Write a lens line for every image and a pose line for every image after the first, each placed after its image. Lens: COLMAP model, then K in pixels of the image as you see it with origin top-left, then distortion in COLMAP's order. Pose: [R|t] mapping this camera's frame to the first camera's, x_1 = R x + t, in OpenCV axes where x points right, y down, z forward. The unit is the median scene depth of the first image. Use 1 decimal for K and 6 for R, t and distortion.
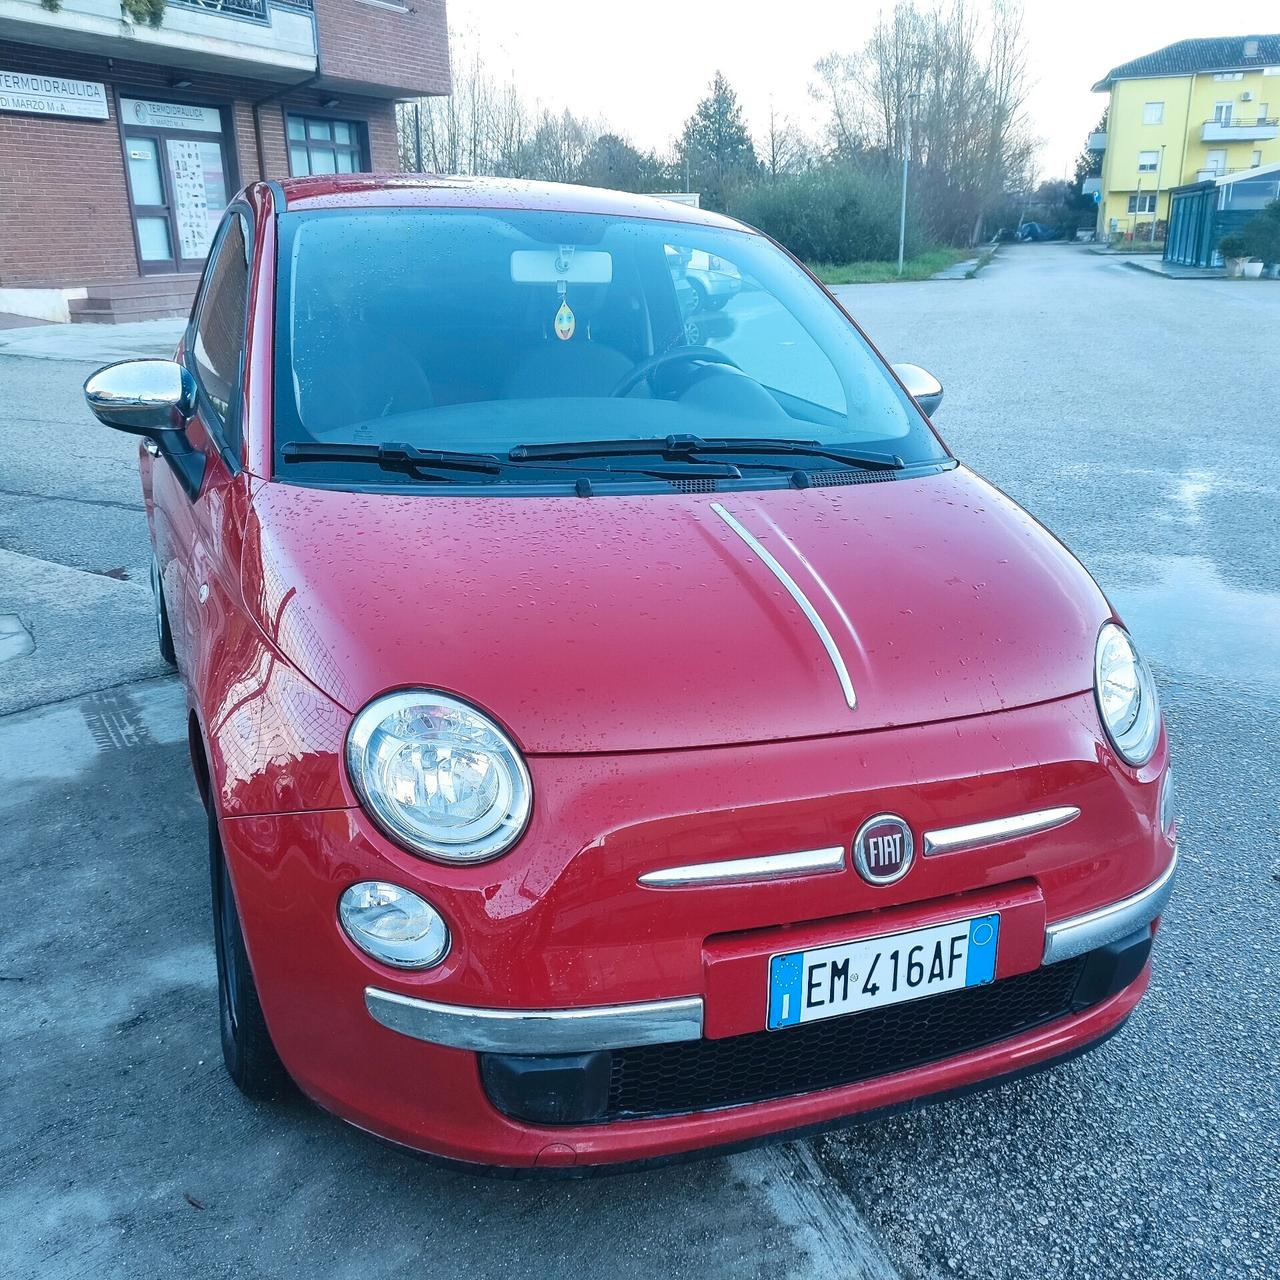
lens RADIAL K [[1266.5, 0, 643.7], [0, 1266.5, 647.1], [0, 0, 1]] dist [0.049783, -0.040953]
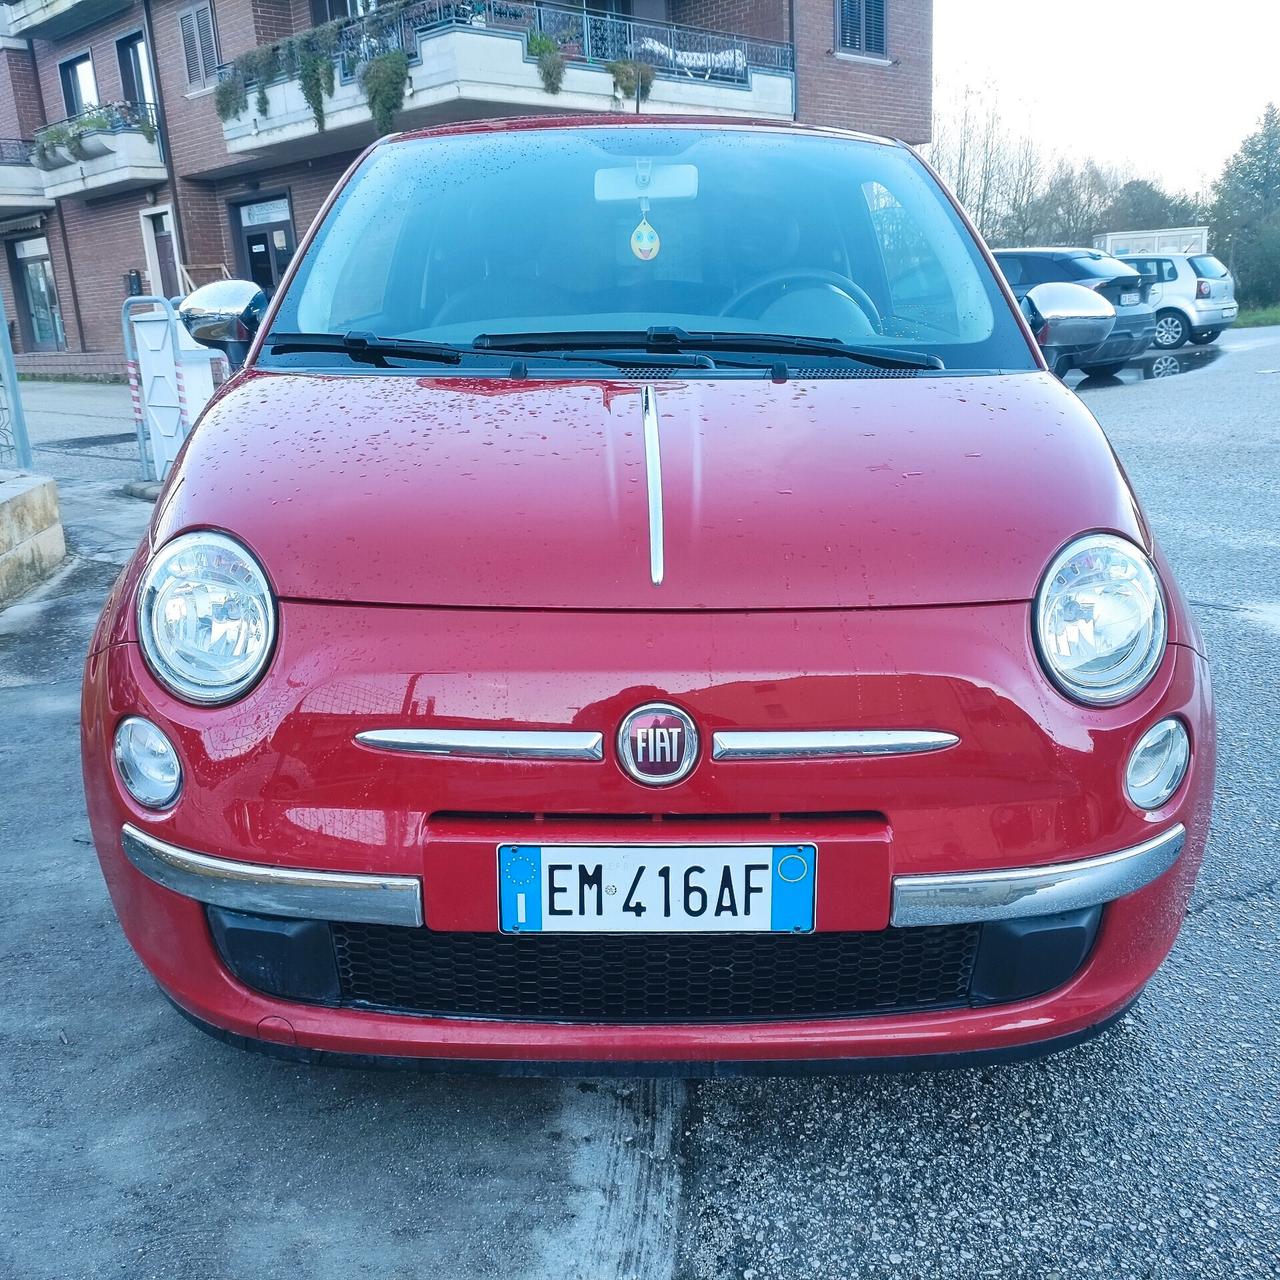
lens RADIAL K [[1260.6, 0, 634.6], [0, 1260.6, 650.5], [0, 0, 1]] dist [0.071469, -0.077760]
pose [[0.925559, 0.066391, -0.372737, 0.430221], [-0.082191, 0.996260, -0.026641, 0.107131], [0.369574, 0.055293, 0.927555, 0.186236]]
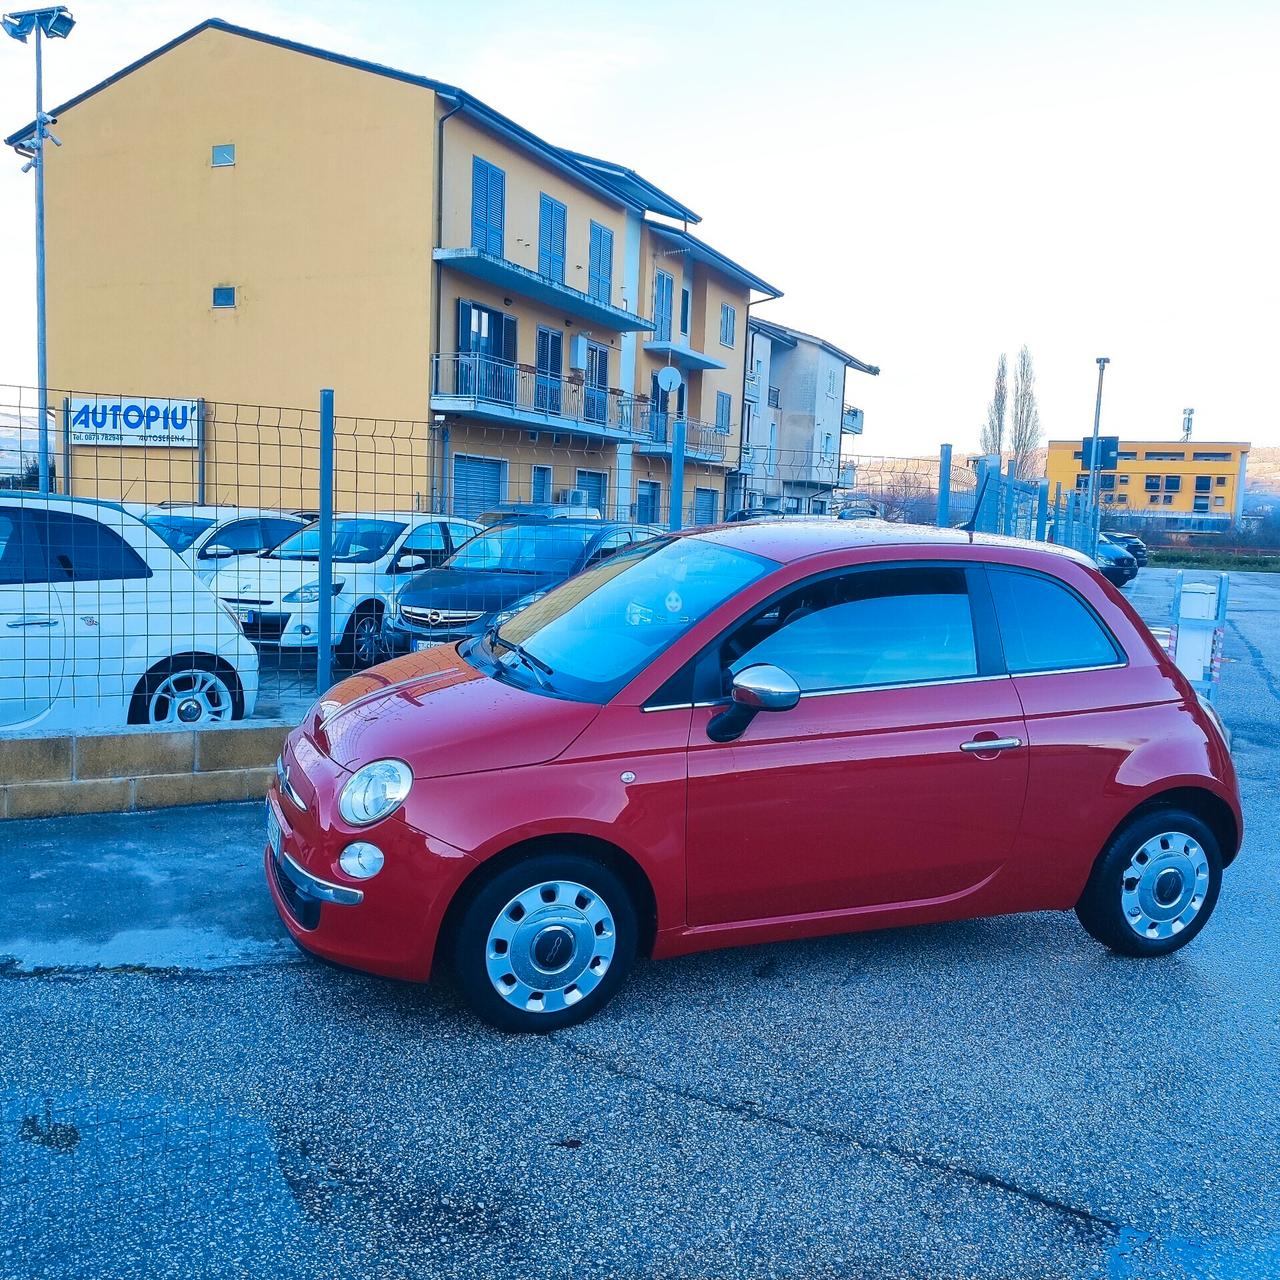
lens RADIAL K [[1260.6, 0, 634.6], [0, 1260.6, 650.5], [0, 0, 1]] dist [0.071469, -0.077760]
pose [[-0.013826, 0.115617, -0.993198, 2.274582], [-0.352012, 0.929142, 0.113060, -0.516489], [0.935894, 0.351180, 0.027853, 1.306135]]
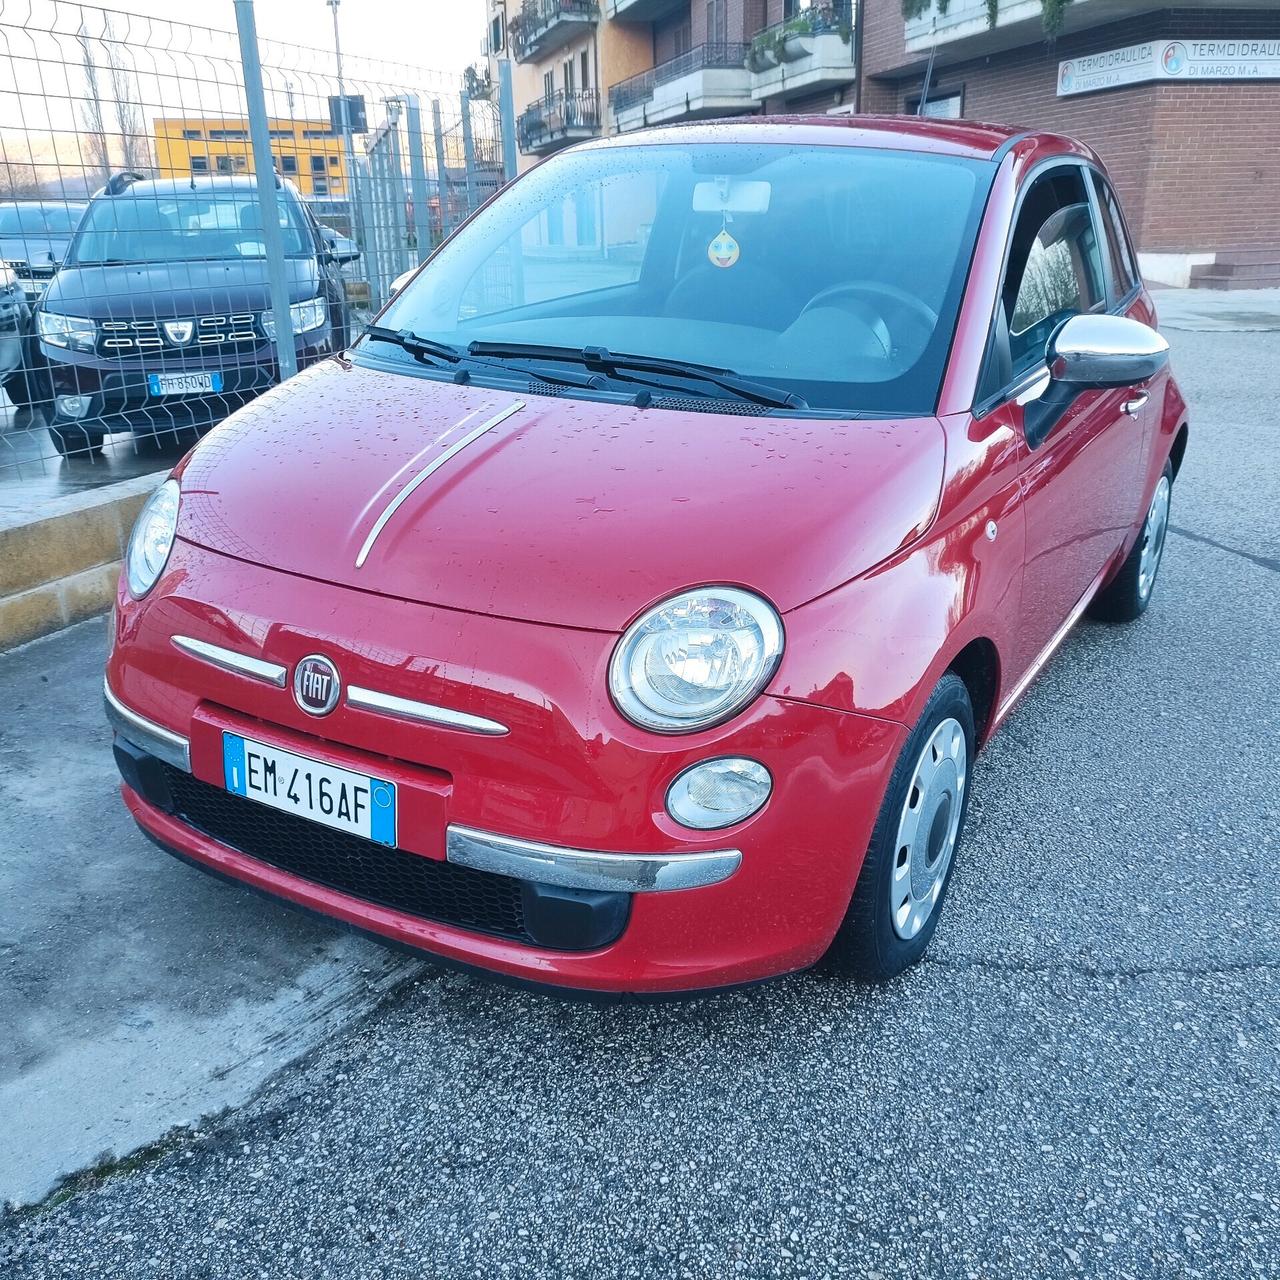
lens RADIAL K [[1260.6, 0, 634.6], [0, 1260.6, 650.5], [0, 0, 1]] dist [0.071469, -0.077760]
pose [[0.603506, 0.255782, -0.755219, 1.089117], [-0.238951, 0.961637, 0.134743, -0.084697], [0.760712, 0.099142, 0.641474, 0.424209]]
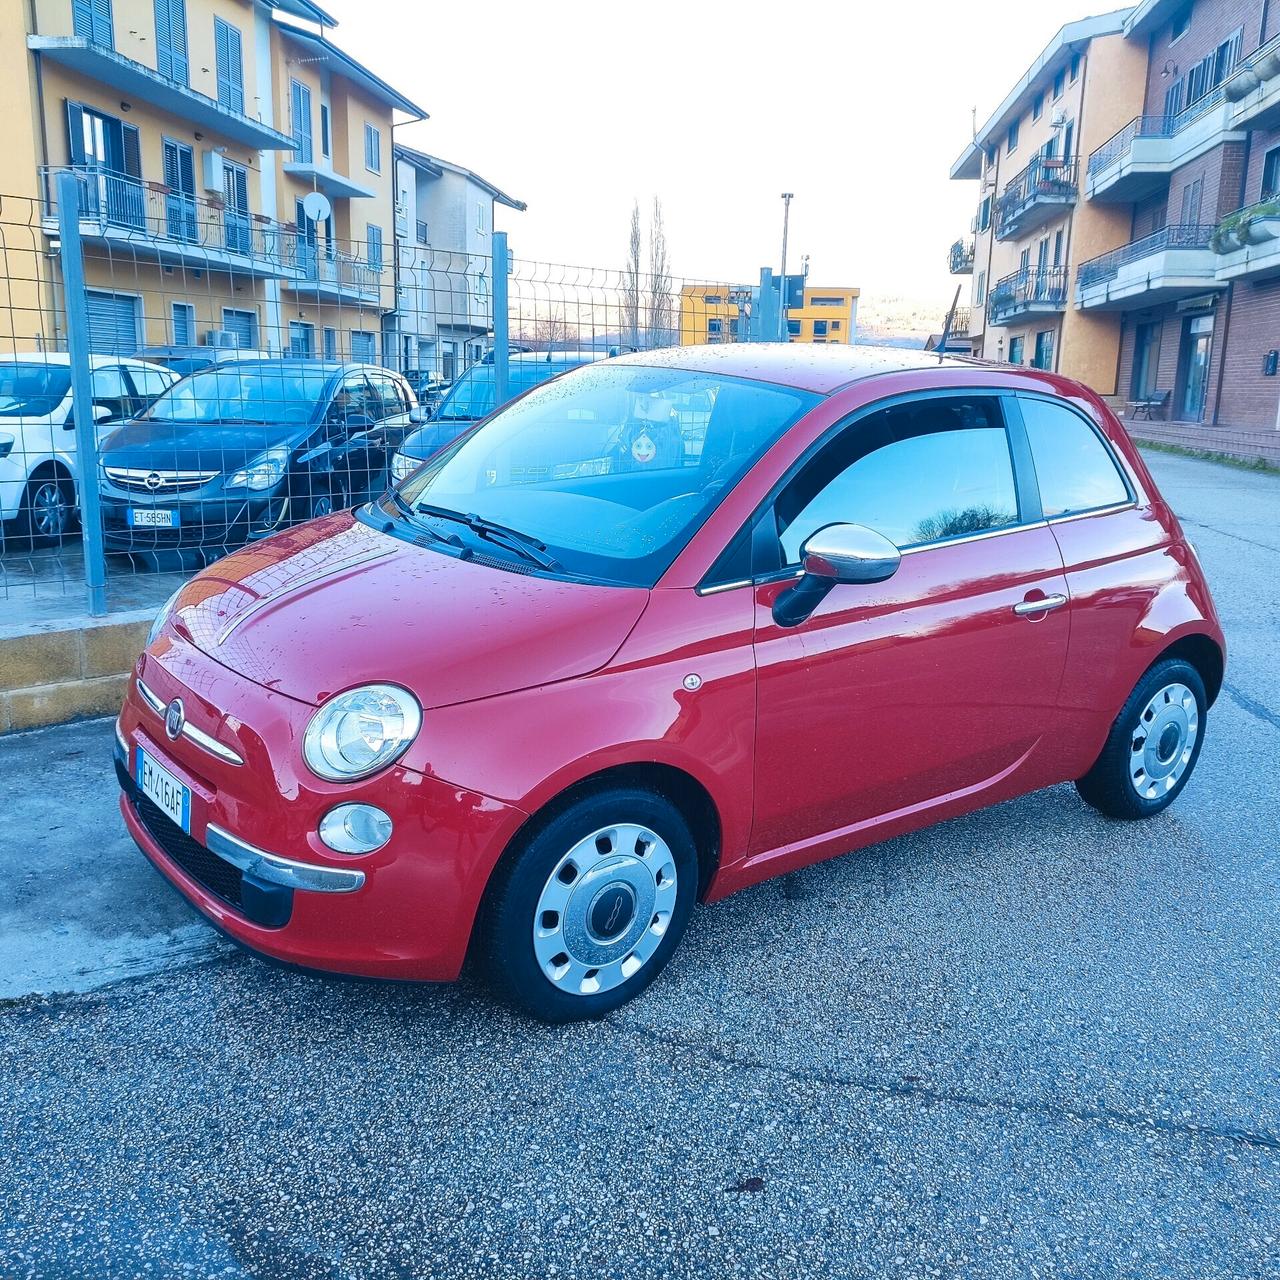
lens RADIAL K [[1260.6, 0, 634.6], [0, 1260.6, 650.5], [0, 0, 1]] dist [0.071469, -0.077760]
pose [[0.268358, 0.221266, -0.937564, 1.734078], [-0.330583, 0.935313, 0.126112, -0.311883], [0.904820, 0.276099, 0.324146, 0.870646]]
